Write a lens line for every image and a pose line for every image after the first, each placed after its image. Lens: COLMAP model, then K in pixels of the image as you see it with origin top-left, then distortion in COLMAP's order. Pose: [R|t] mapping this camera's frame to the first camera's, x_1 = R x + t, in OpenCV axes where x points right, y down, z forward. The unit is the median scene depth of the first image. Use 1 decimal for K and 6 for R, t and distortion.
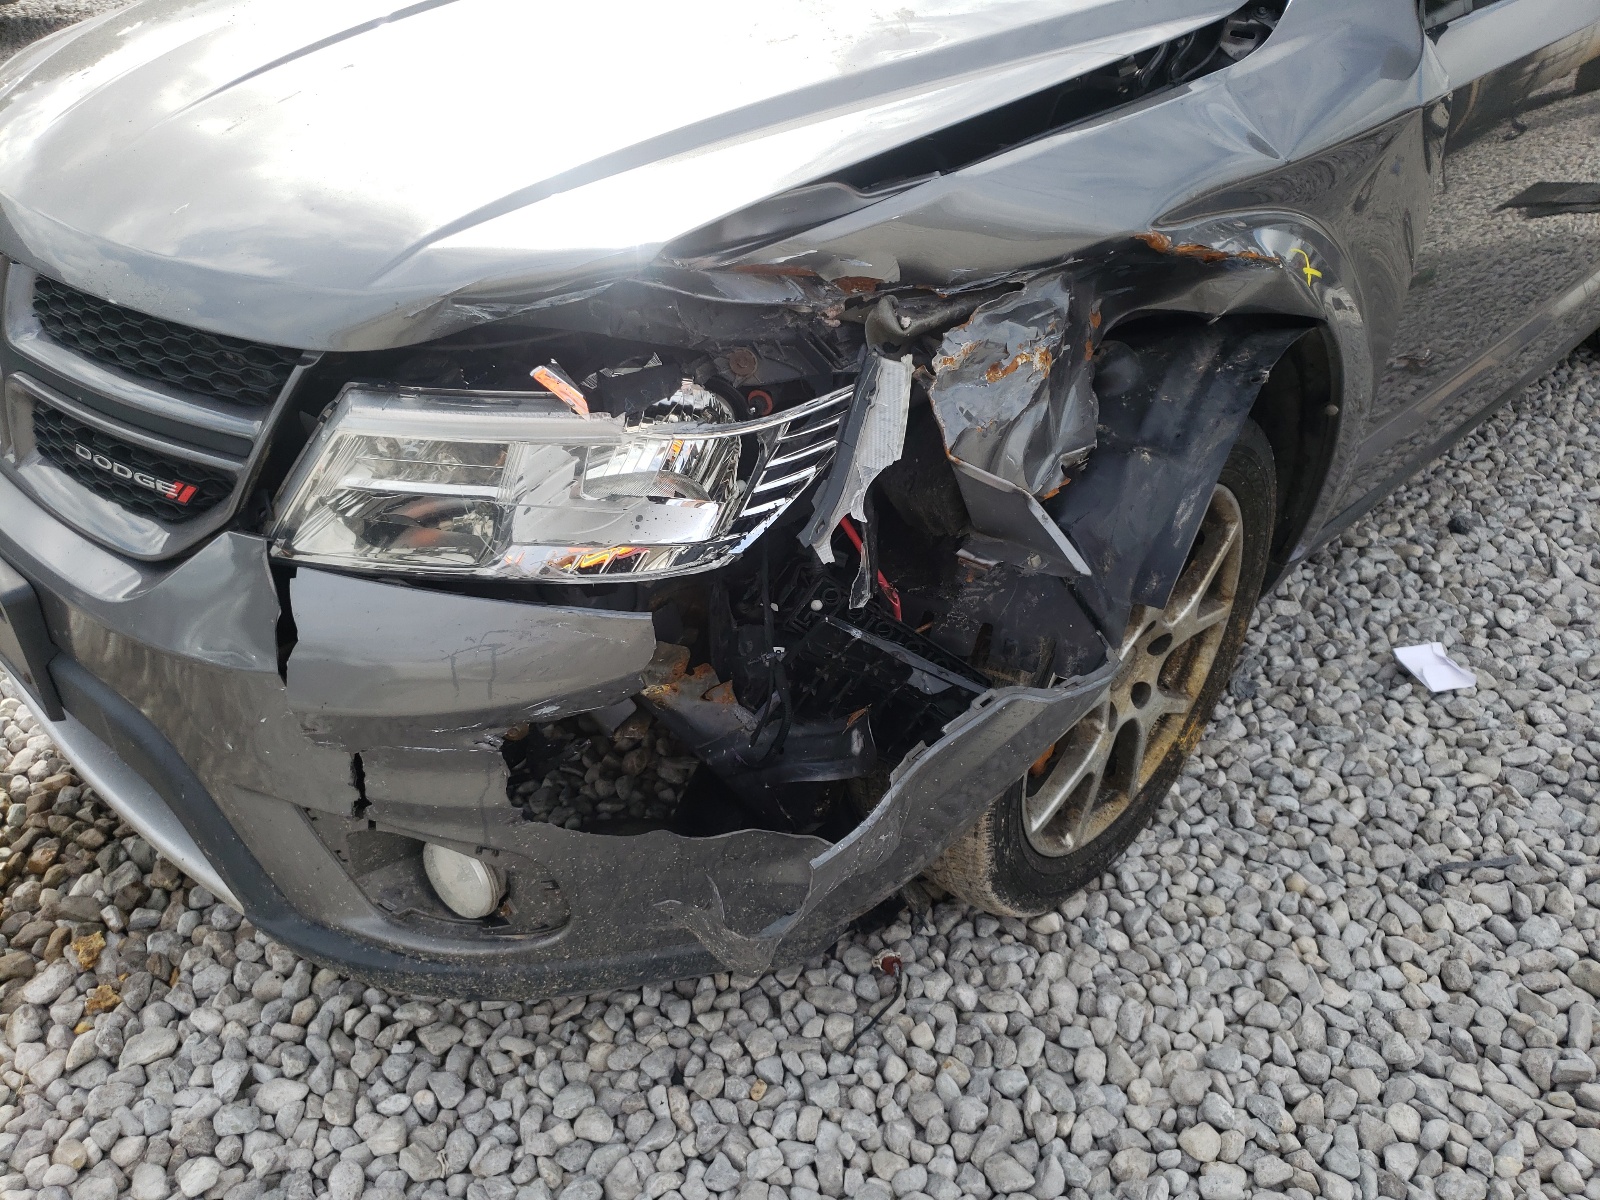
lens RADIAL K [[1199.2, 0, 794.5], [0, 1199.2, 595.1], [0, 0, 1]] dist [-0.016698, 0.044012]
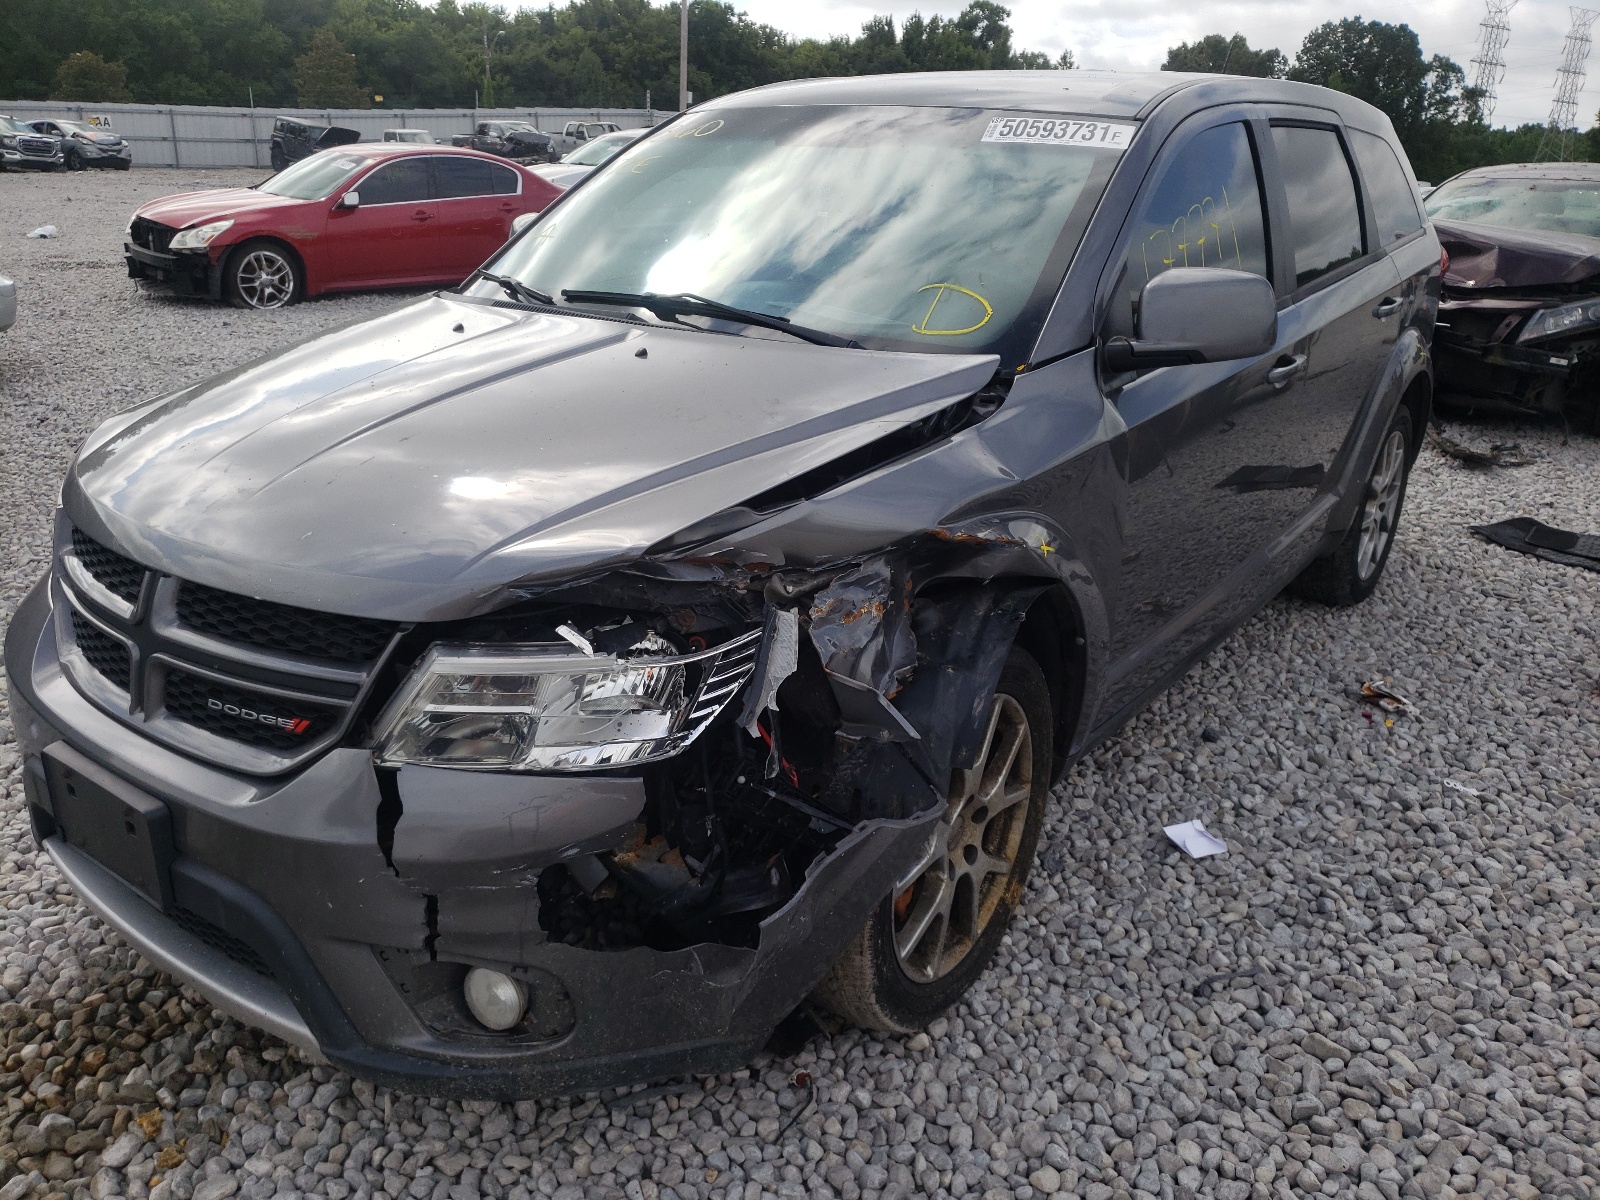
lens RADIAL K [[1199.2, 0, 794.5], [0, 1199.2, 595.1], [0, 0, 1]] dist [-0.016698, 0.044012]
pose [[0.989941, -0.042674, 0.134889, -0.081445], [0.073179, 0.970424, -0.230050, 0.101618], [-0.121082, 0.237607, 0.963785, -0.367301]]
